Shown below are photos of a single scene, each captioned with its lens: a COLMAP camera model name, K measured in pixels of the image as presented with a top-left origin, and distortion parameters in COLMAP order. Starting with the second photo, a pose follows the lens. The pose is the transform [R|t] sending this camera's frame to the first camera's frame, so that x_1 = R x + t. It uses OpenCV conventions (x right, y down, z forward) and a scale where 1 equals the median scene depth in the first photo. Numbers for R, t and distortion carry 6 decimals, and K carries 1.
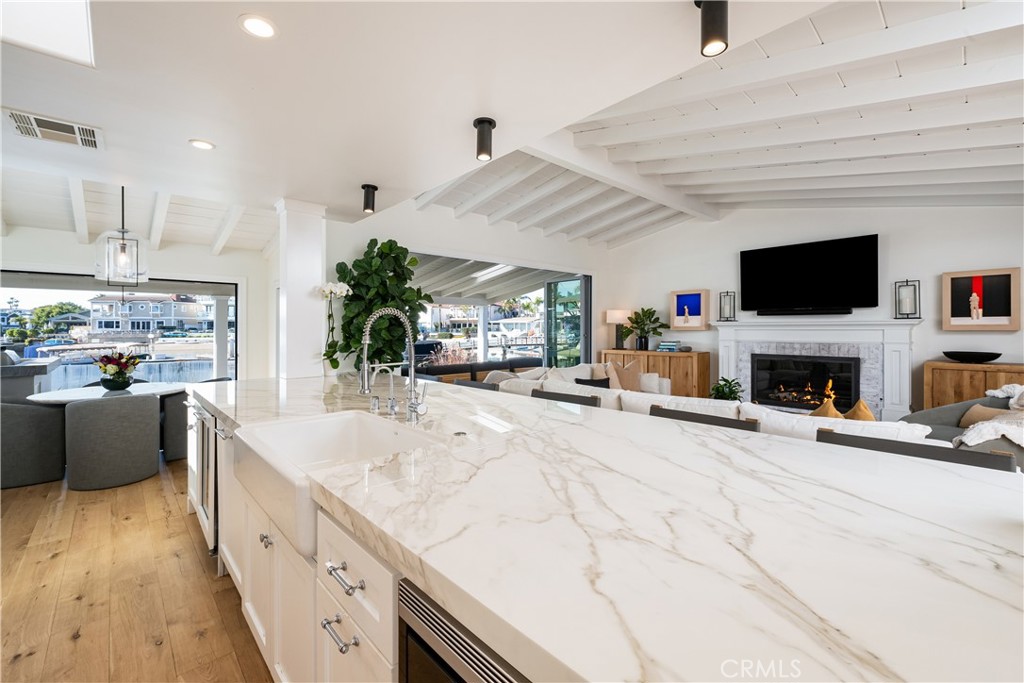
lens RADIAL K [[429.0, 0, 482.5], [0, 429.0, 328.2], [0, 0, 1]] dist [-0.002202, -0.000086]
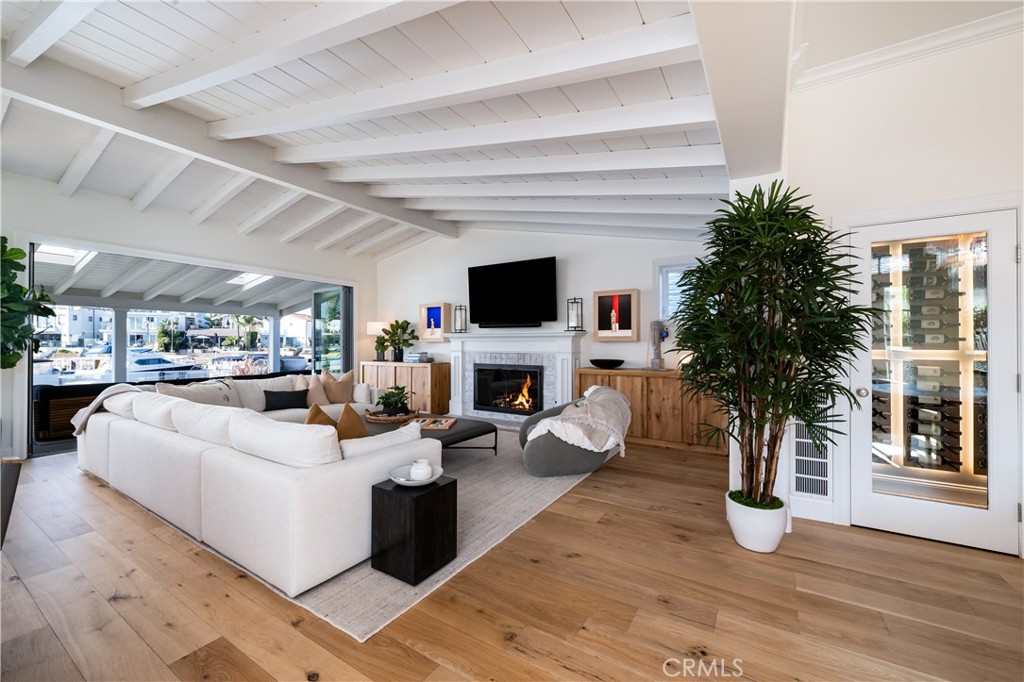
lens RADIAL K [[410.1, 0, 504.1], [0, 410.1, 343.7], [0, 0, 1]] dist [-0.000198, 0.000016]
pose [[0.961845, 0.004031, 0.273564, 0.416278], [-0.003899, 0.999992, -0.001026, 0.010657], [-0.273566, -0.000079, 0.961853, -0.006734]]
